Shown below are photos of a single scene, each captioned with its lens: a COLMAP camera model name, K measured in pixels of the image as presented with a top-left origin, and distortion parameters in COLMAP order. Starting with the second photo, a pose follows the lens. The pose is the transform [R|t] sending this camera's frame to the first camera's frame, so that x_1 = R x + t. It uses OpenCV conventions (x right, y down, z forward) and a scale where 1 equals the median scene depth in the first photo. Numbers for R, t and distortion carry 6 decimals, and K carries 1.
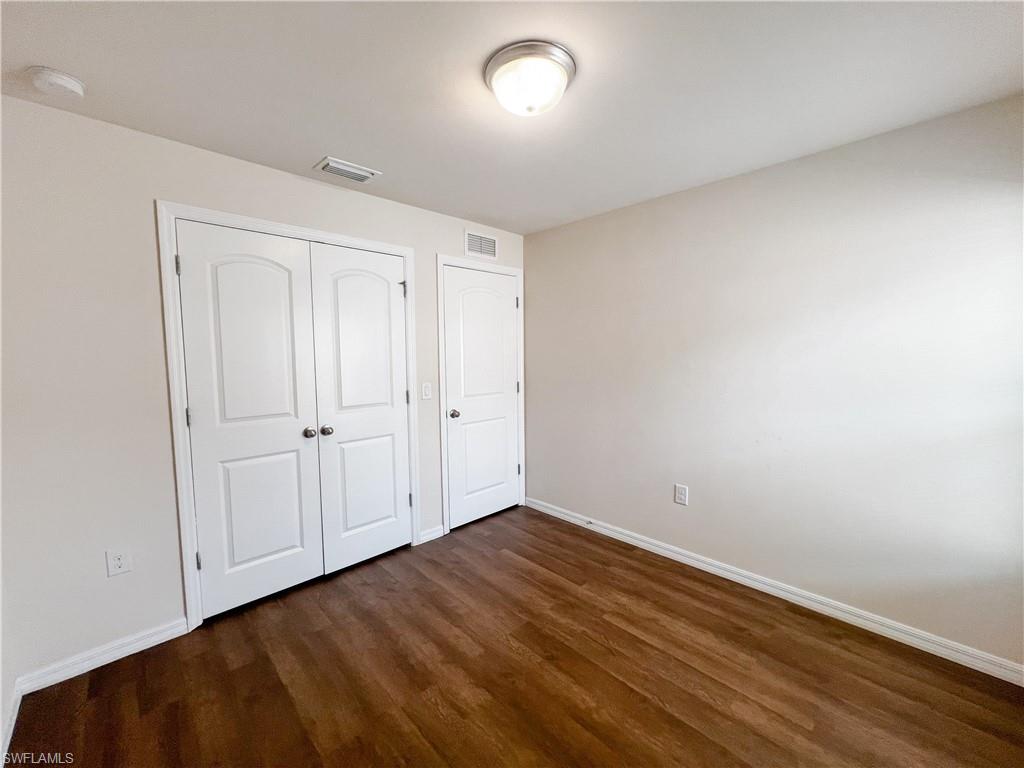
lens RADIAL K [[413.9, 0, 513.2], [0, 413.9, 382.9], [0, 0, 1]] dist [-0.000846, -0.000032]
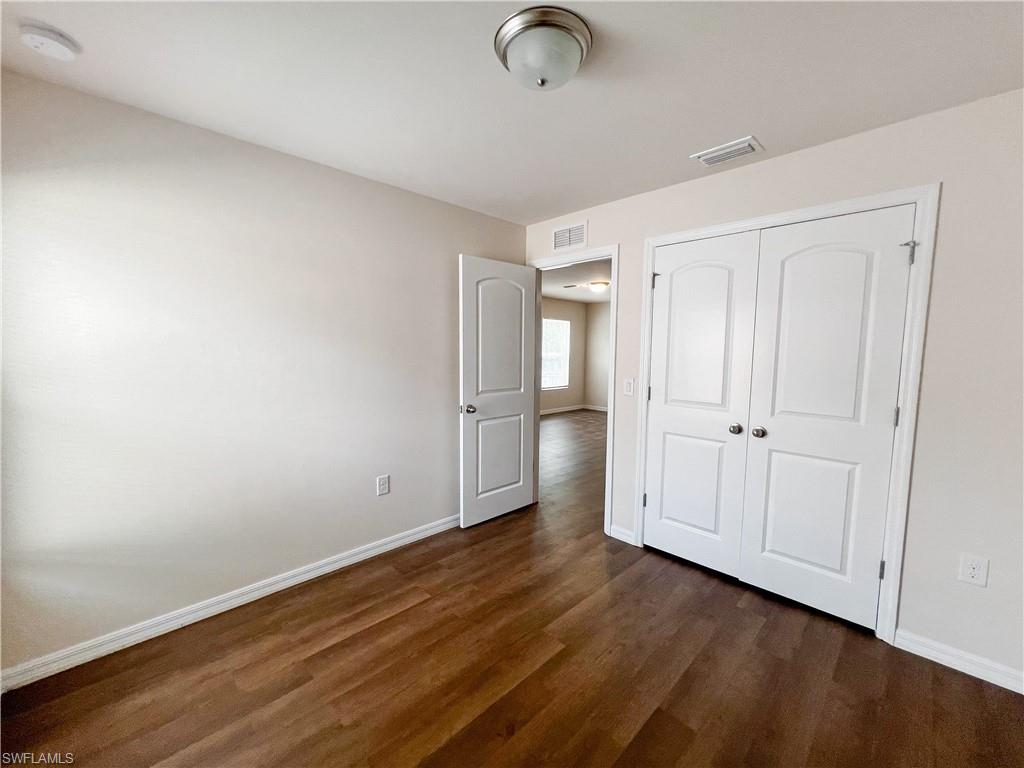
lens RADIAL K [[413.9, 0, 513.3], [0, 413.9, 383.6], [0, 0, 1]] dist [-0.000846, -0.000032]
pose [[0.004253, 0.103287, -0.994642, 0.493211], [-0.086537, 0.990958, 0.102535, -0.042687], [0.996240, 0.085637, 0.013152, 0.472549]]
